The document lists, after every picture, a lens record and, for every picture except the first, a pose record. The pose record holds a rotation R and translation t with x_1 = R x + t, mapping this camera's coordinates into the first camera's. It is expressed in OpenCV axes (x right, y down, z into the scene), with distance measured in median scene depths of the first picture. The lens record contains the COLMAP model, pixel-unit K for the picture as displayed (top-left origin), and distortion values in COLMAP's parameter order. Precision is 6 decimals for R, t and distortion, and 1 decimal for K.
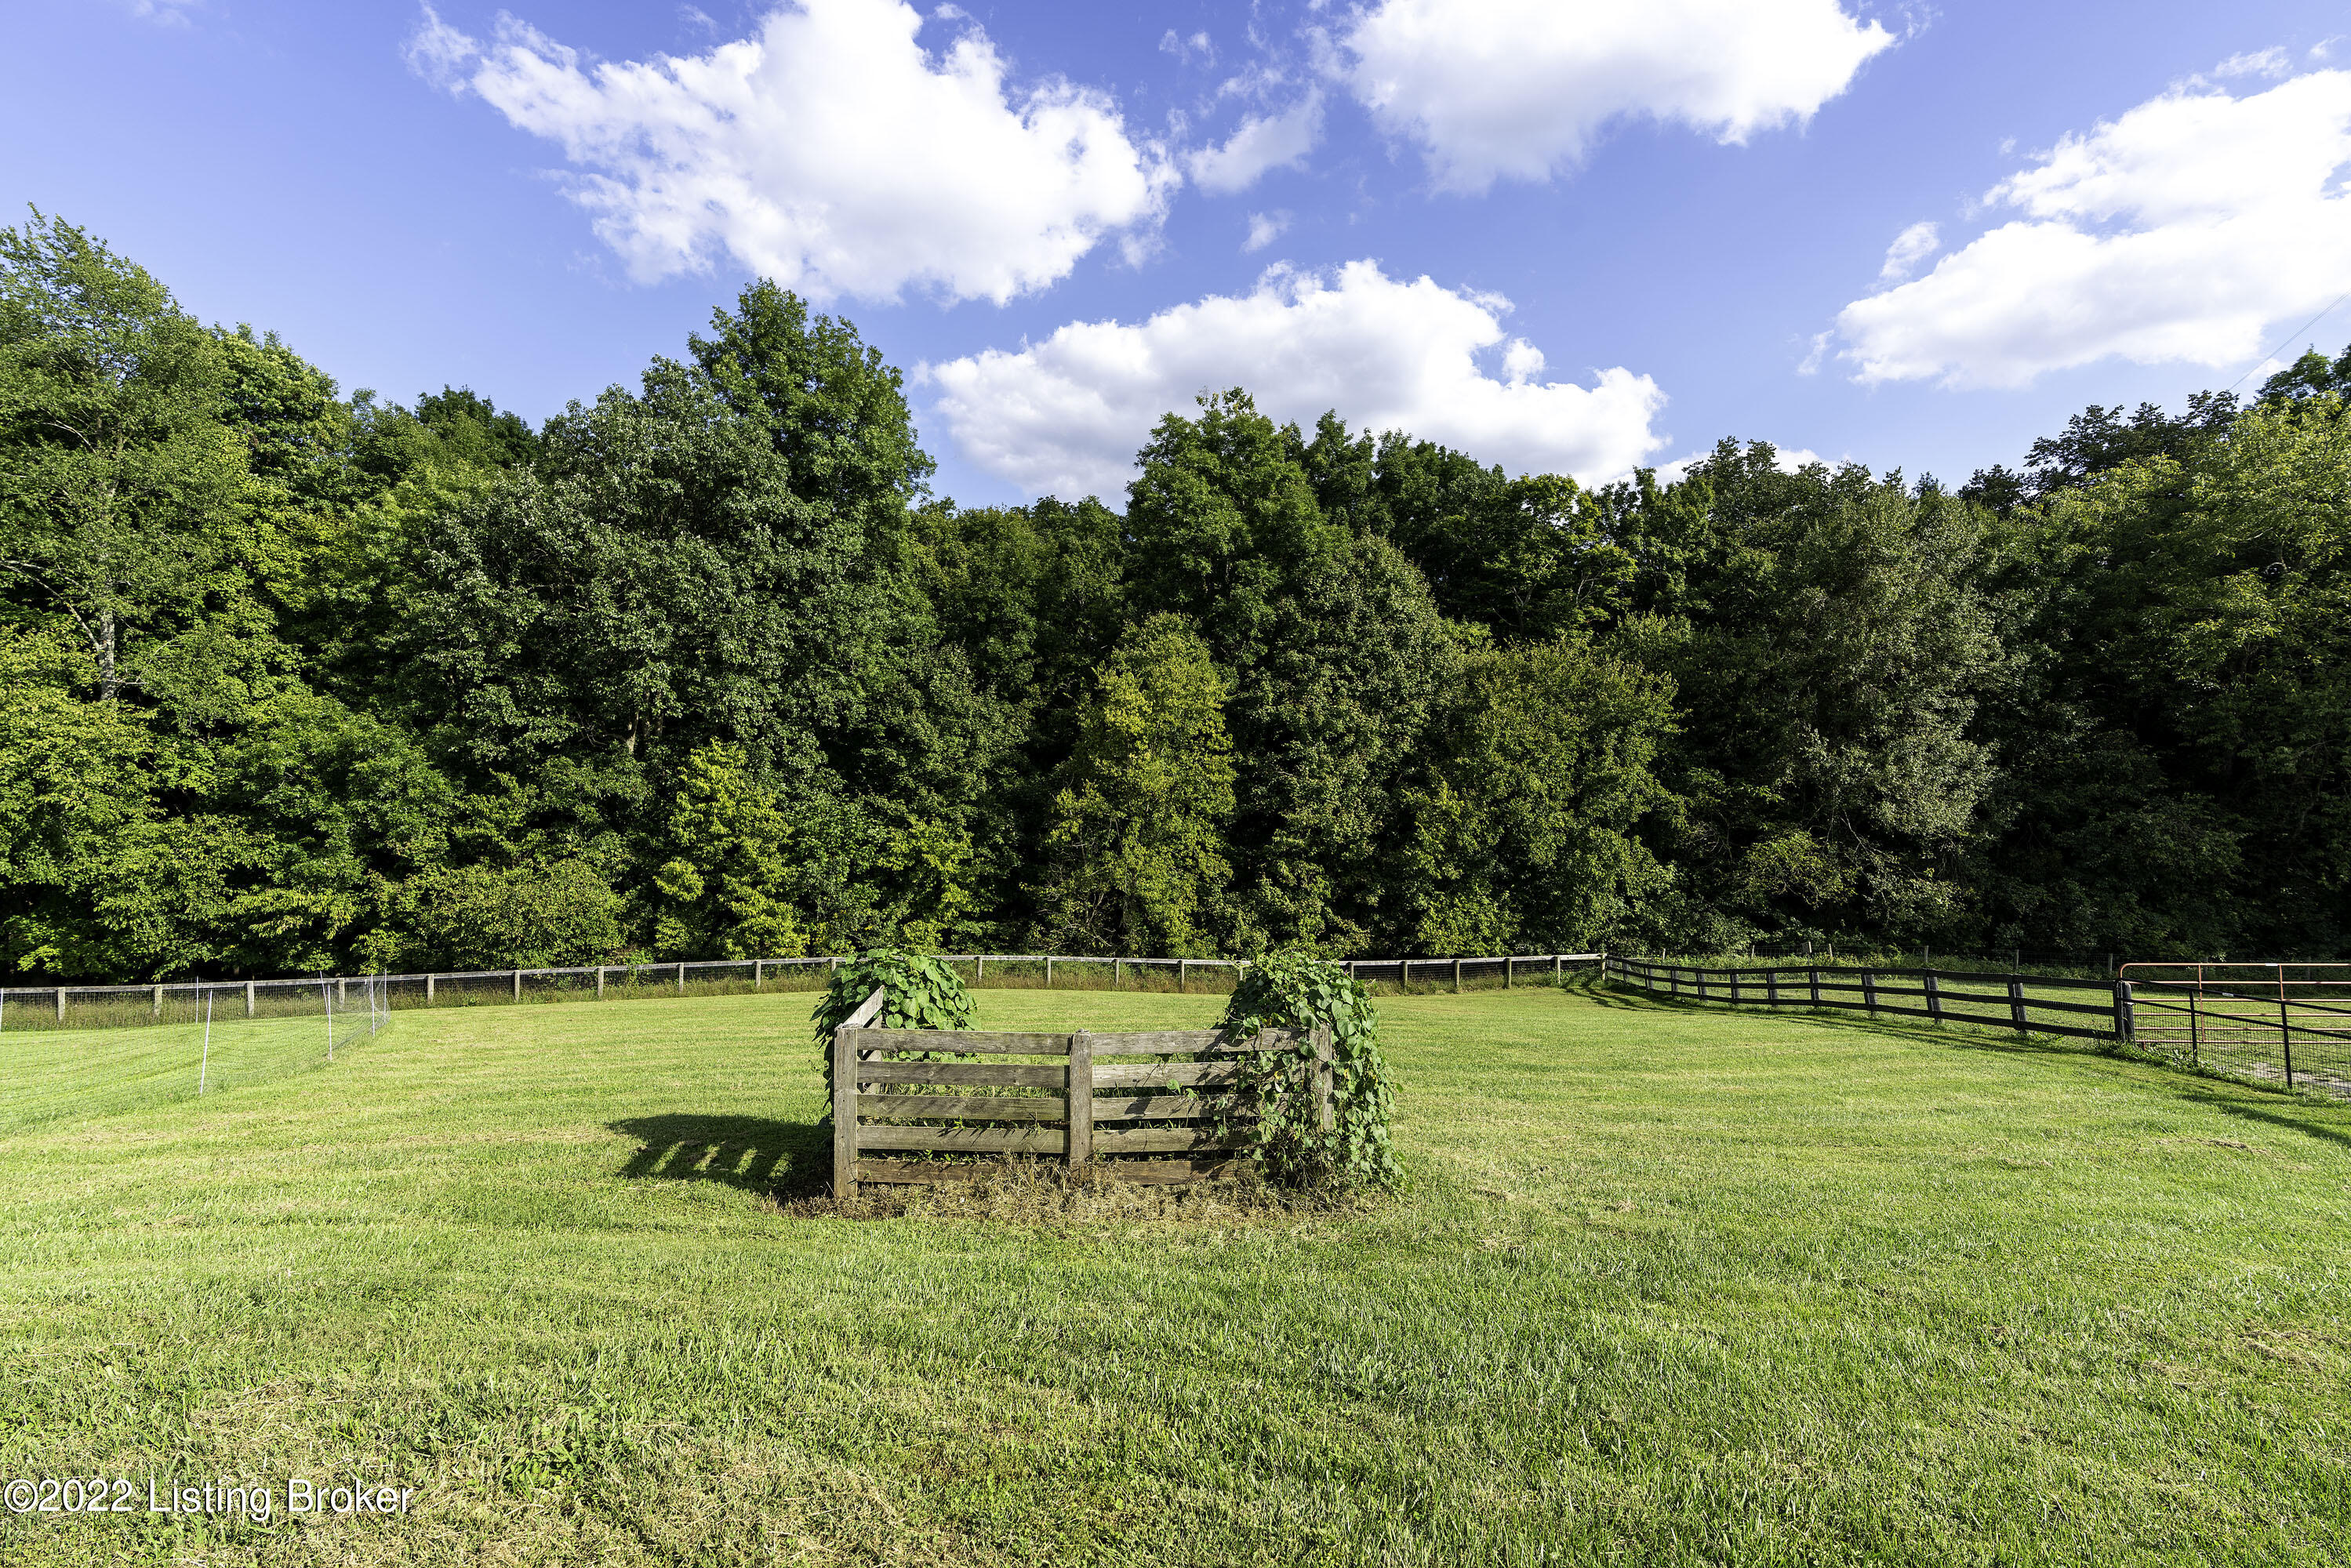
lens RADIAL K [[1143.7, 0, 1176.9], [0, 1143.7, 787.6], [0, 0, 1]] dist [0.004139, 0.001786]
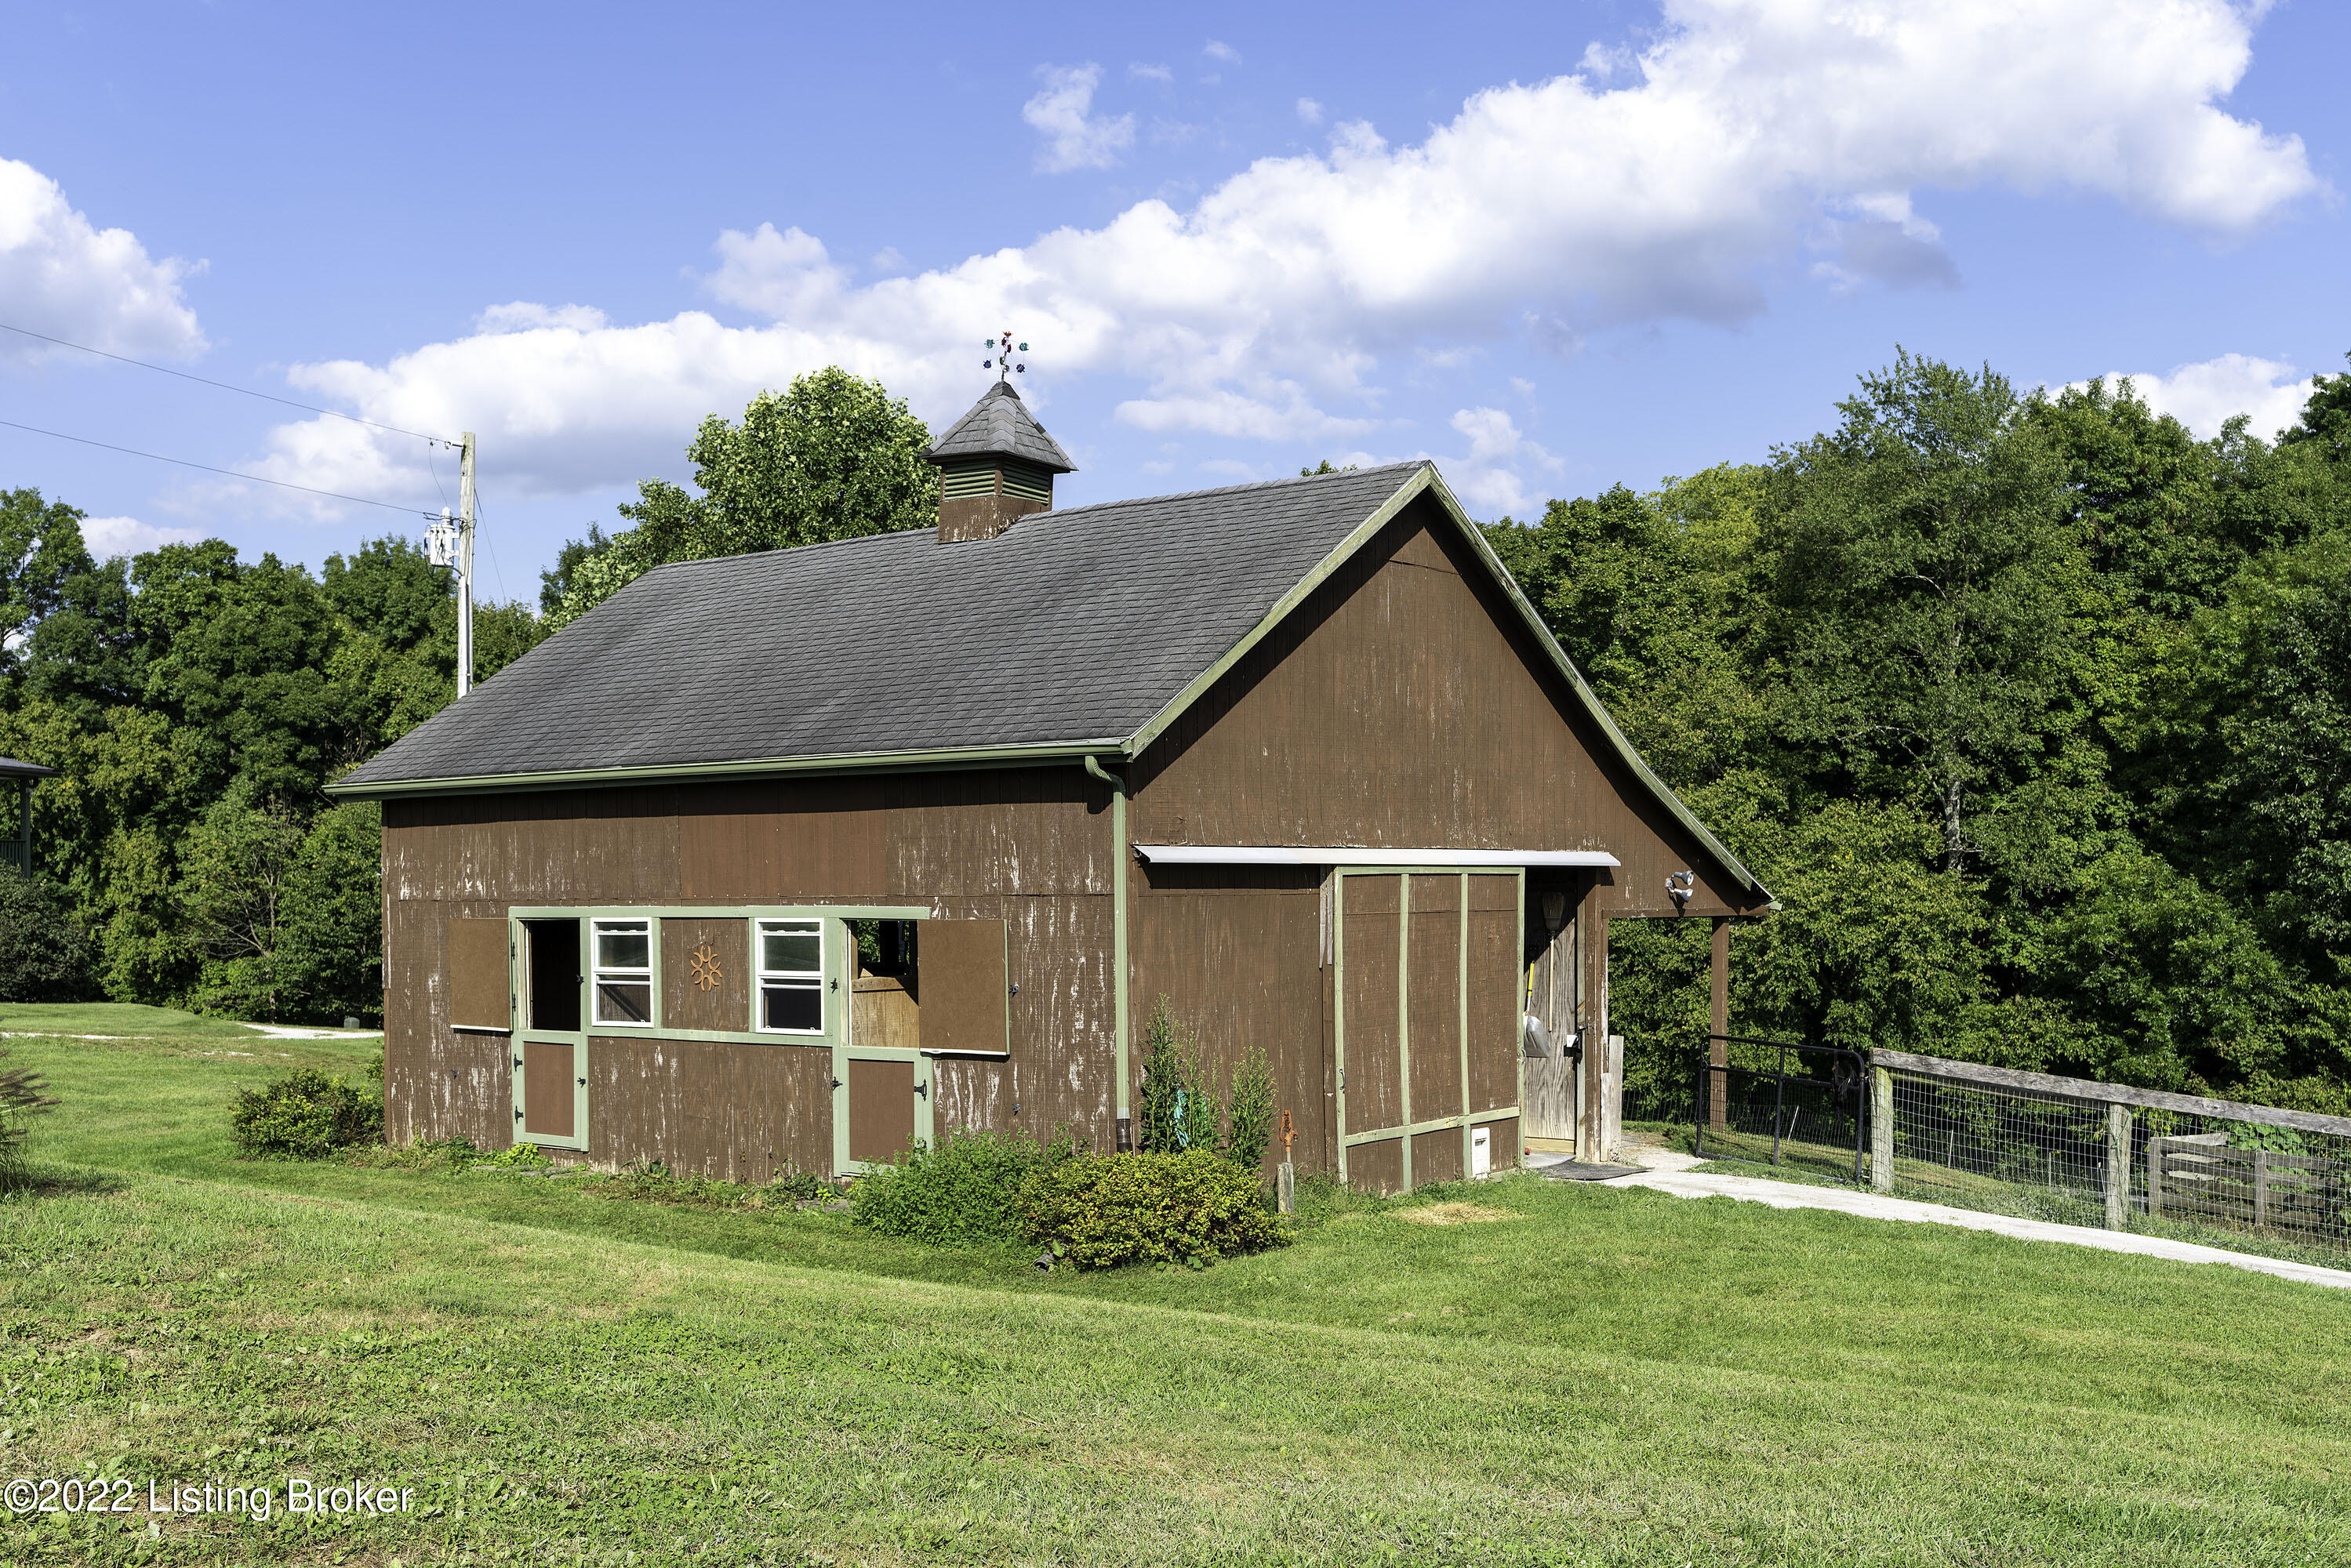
lens RADIAL K [[2415.0, 0, 1174.1], [0, 2415.0, 793.6], [0, 0, 1]] dist [-0.001234, 0.000000]
pose [[0.467597, -0.035110, -0.883244, 0.473466], [-0.021687, 0.998454, -0.051171, -0.022643], [0.883676, 0.043082, 0.466113, -0.439397]]
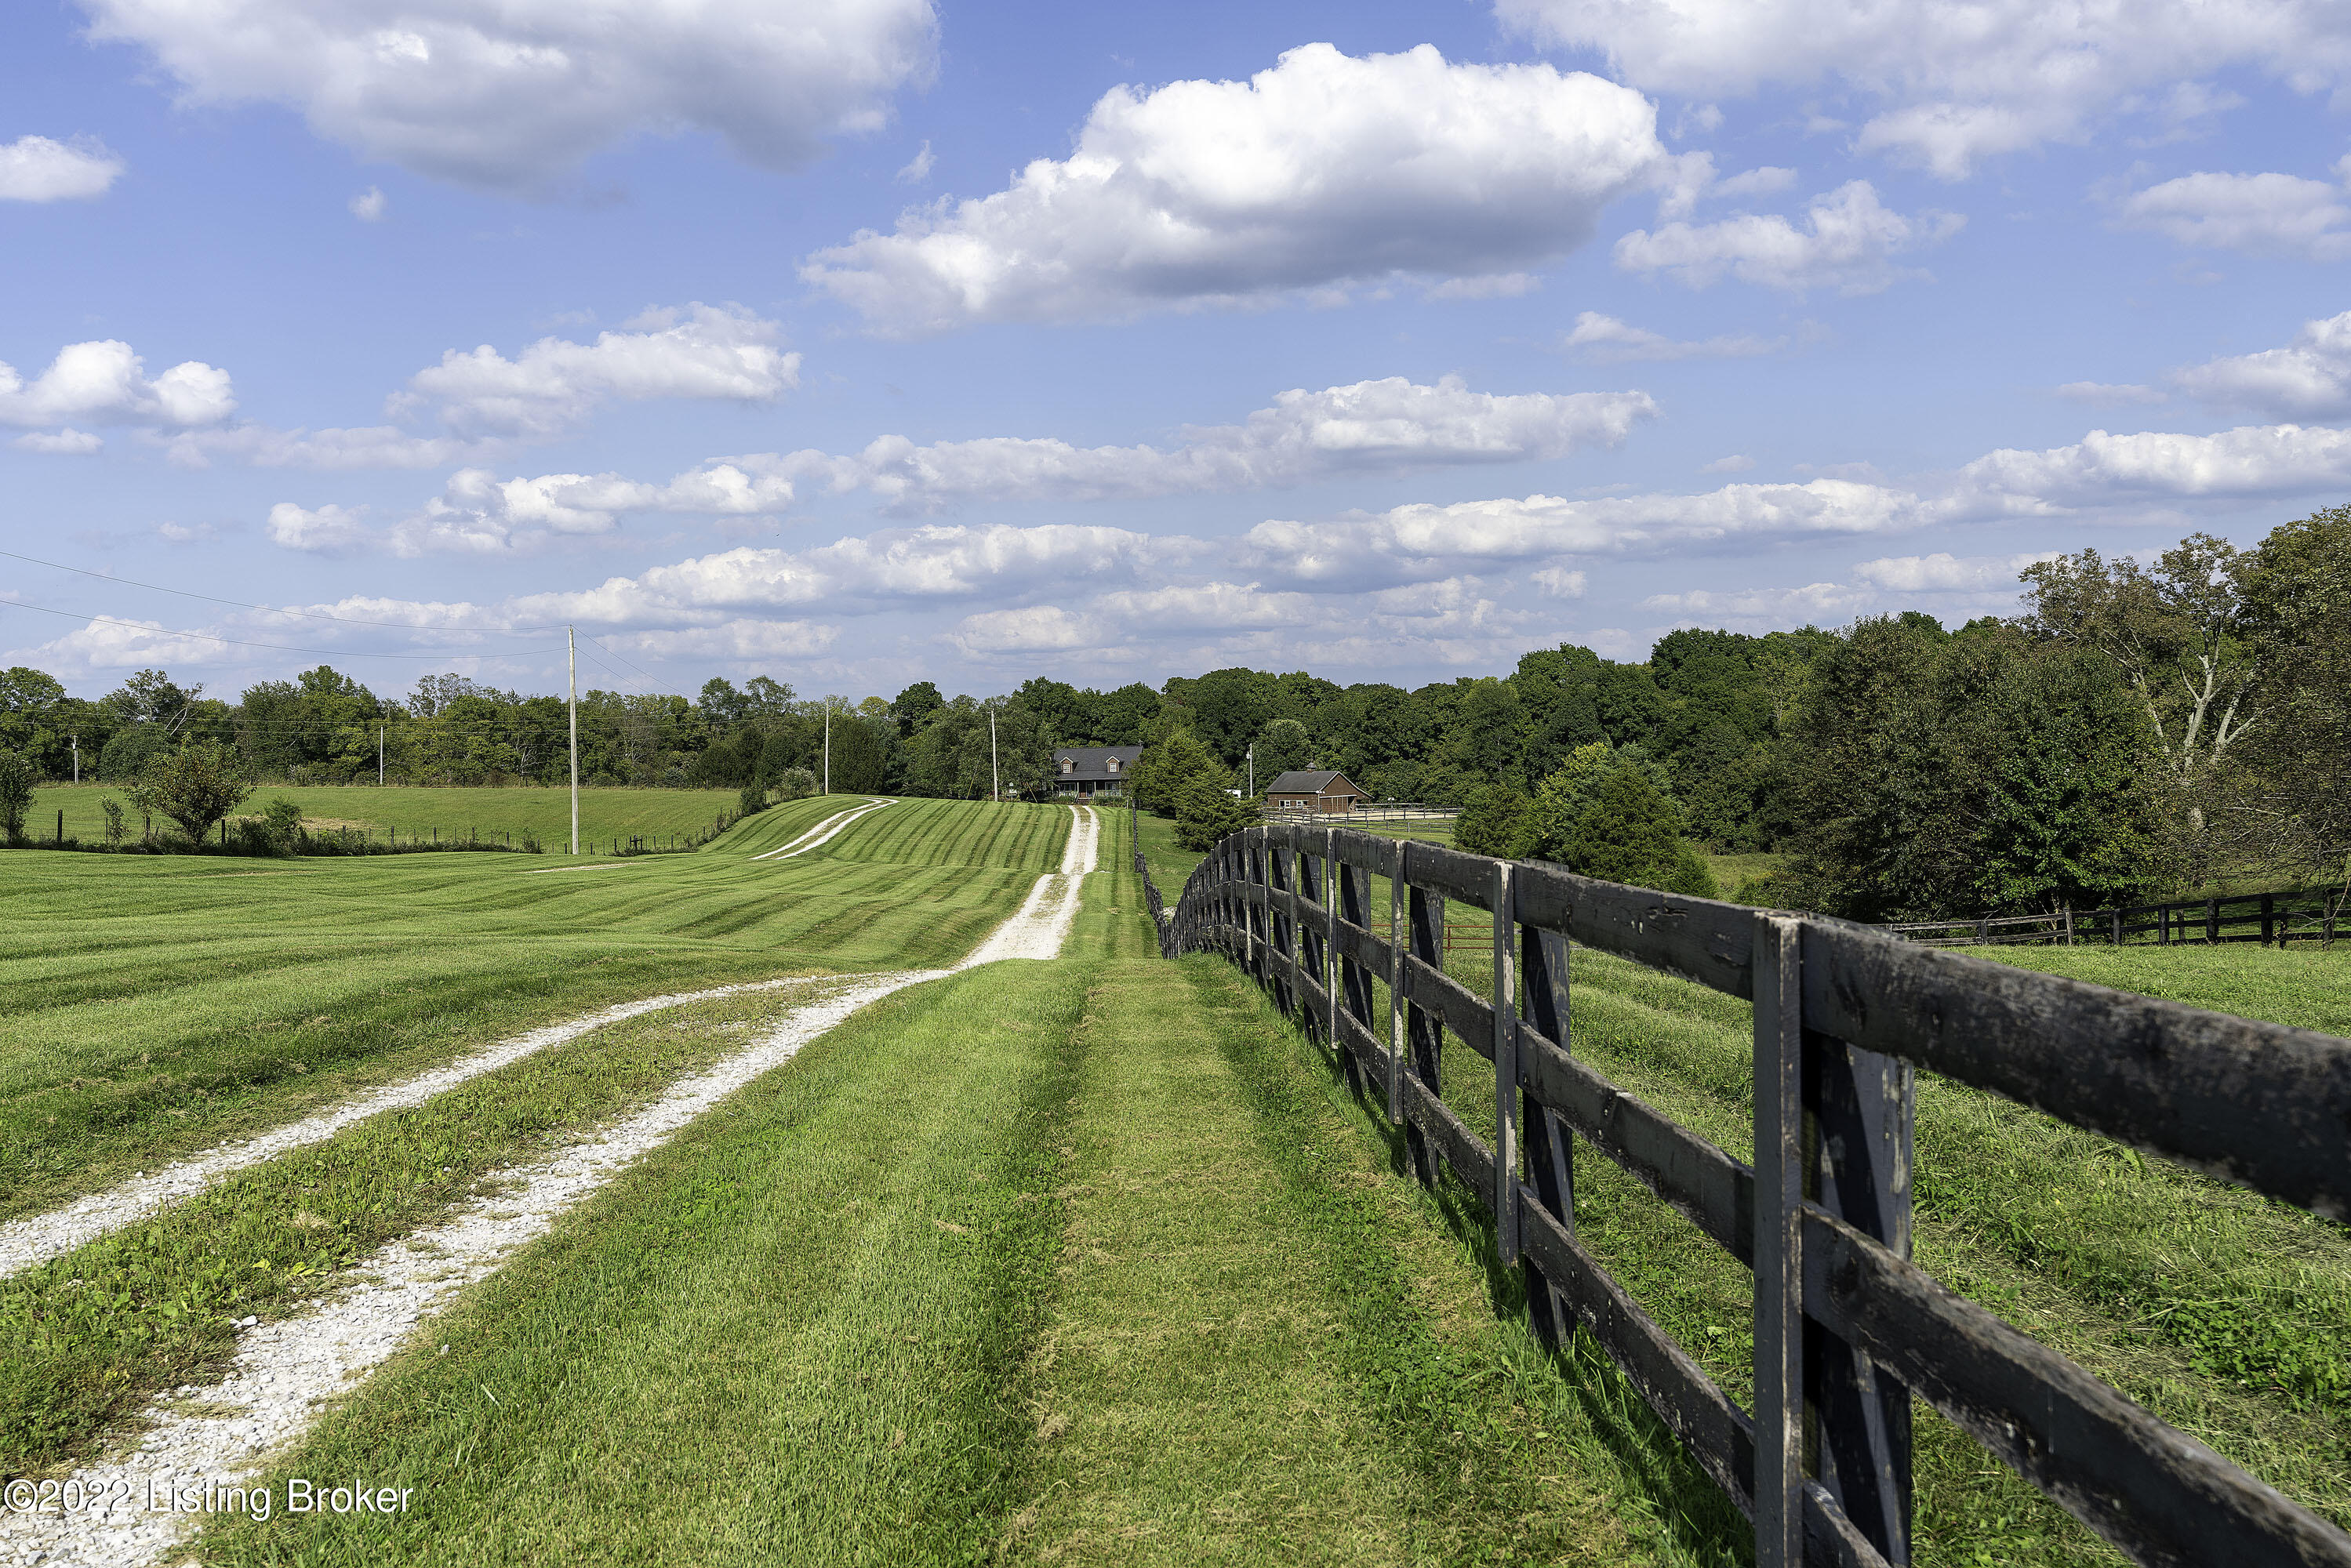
lens RADIAL K [[2415.0, 0, 1194.9], [0, 2415.0, 780.8], [0, 0, 1]] dist [-0.001234, 0.000000]
pose [[0.345371, 0.013878, -0.938364, 7.979003], [0.003855, 0.999861, 0.016206, -0.245578], [0.938458, -0.009215, 0.345270, -3.595684]]
